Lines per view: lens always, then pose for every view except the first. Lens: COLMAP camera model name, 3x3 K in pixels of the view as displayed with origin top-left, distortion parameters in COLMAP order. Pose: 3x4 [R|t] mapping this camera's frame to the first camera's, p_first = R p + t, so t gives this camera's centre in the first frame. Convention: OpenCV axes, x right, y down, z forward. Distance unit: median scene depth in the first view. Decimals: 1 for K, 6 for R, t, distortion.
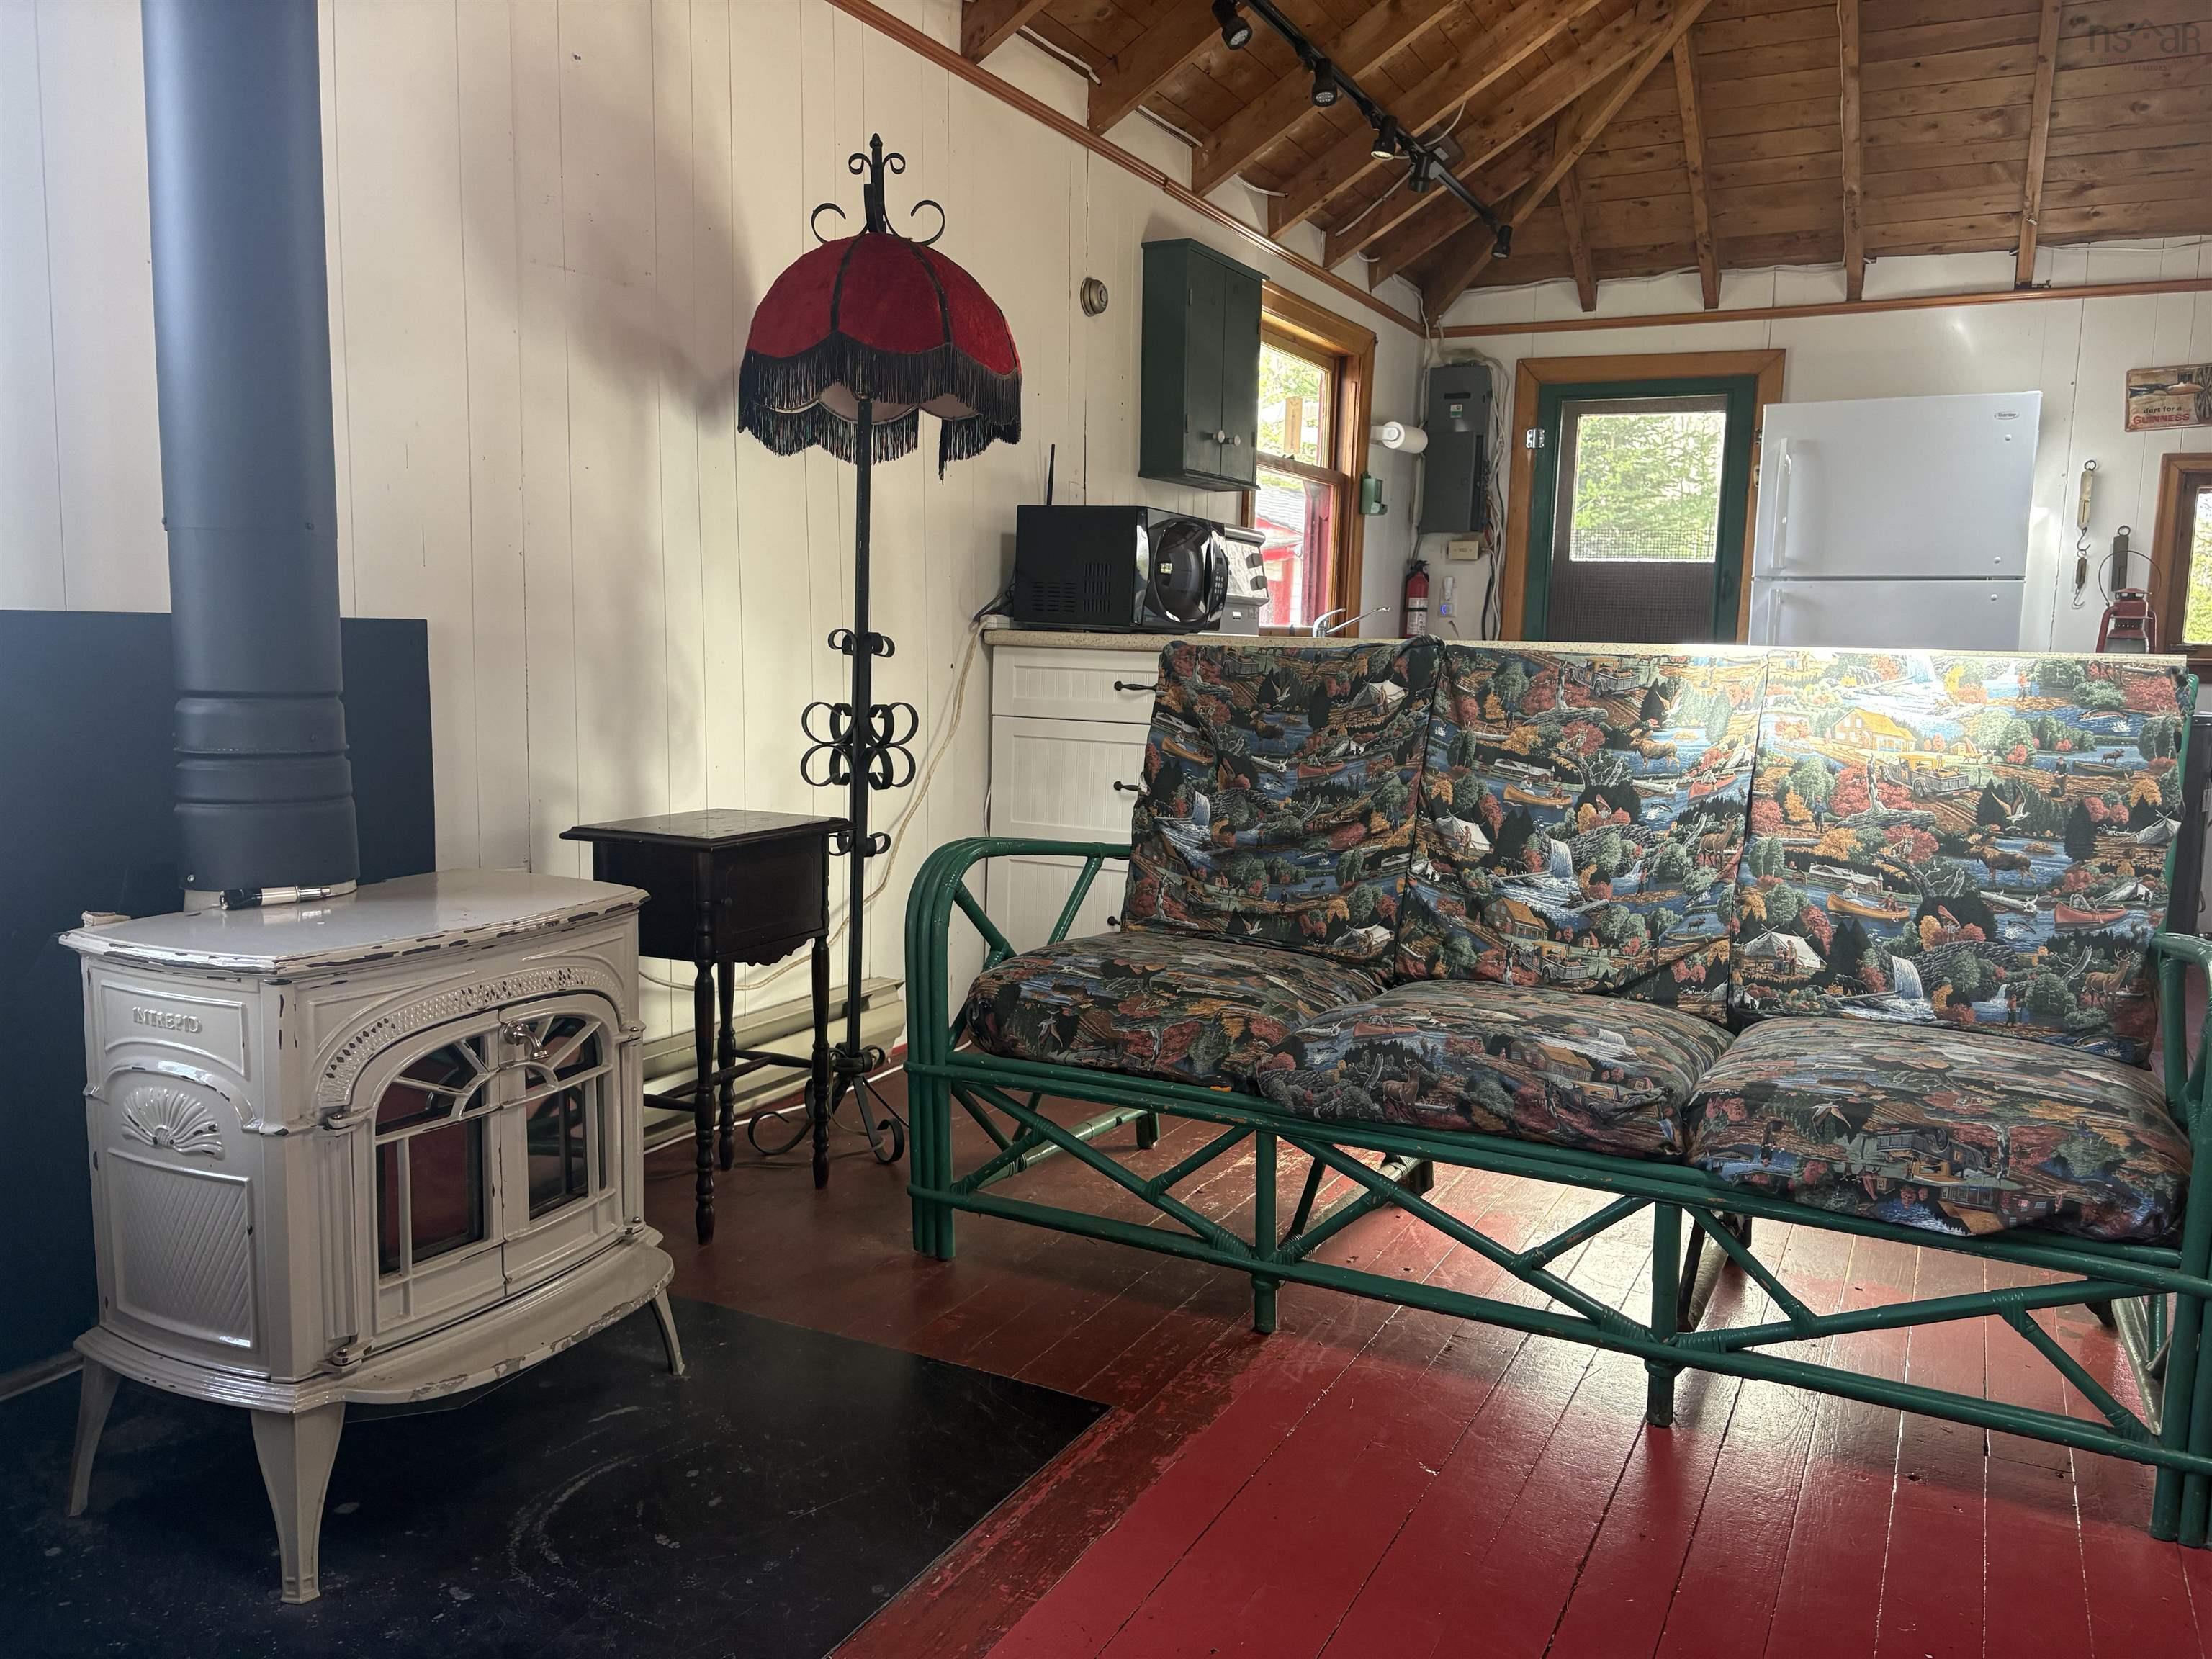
lens RADIAL K [[1648.9, 0, 1100.8], [0, 1648.9, 842.8], [0, 0, 1]] dist [0.134844, -0.183719]
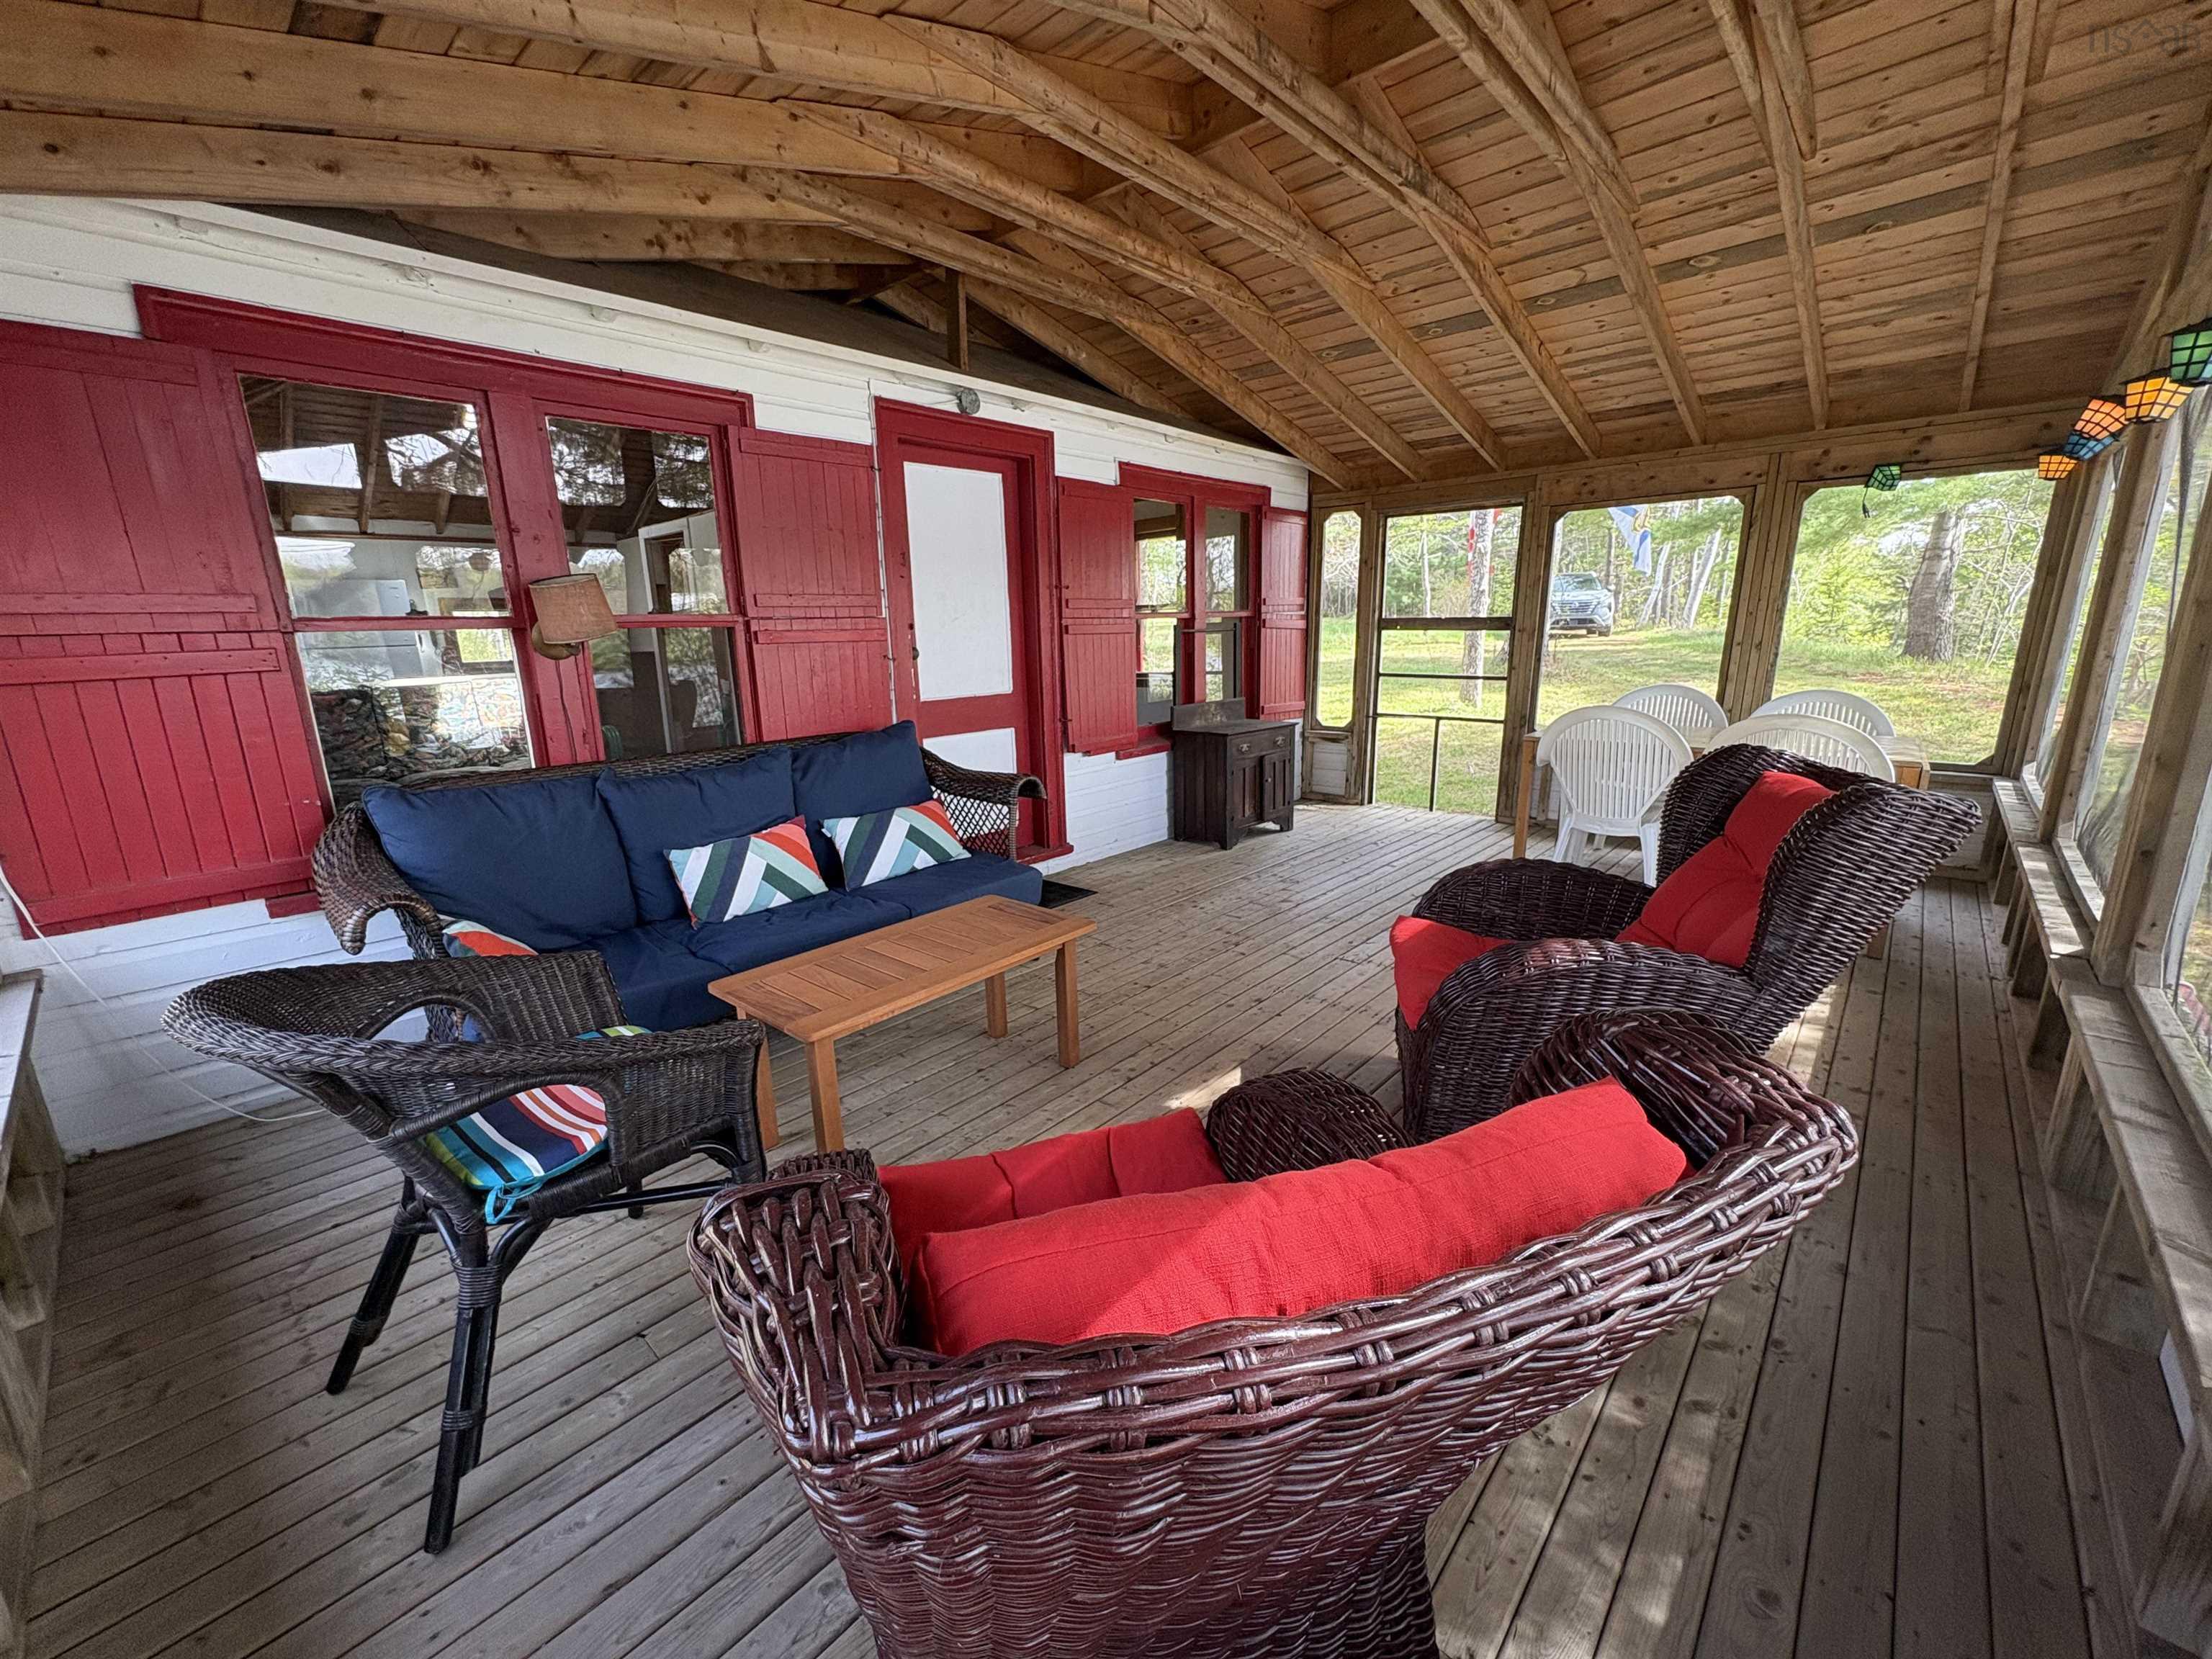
lens RADIAL K [[882.9, 0, 1106.0], [0, 882.9, 829.5], [0, 0, 1]] dist [0.001859, -0.000317]
pose [[0.247190, -0.248139, 0.936656, -1.268780], [0.147923, 0.964987, 0.216607, 0.000244], [-0.957609, 0.085010, 0.275241, -1.028502]]
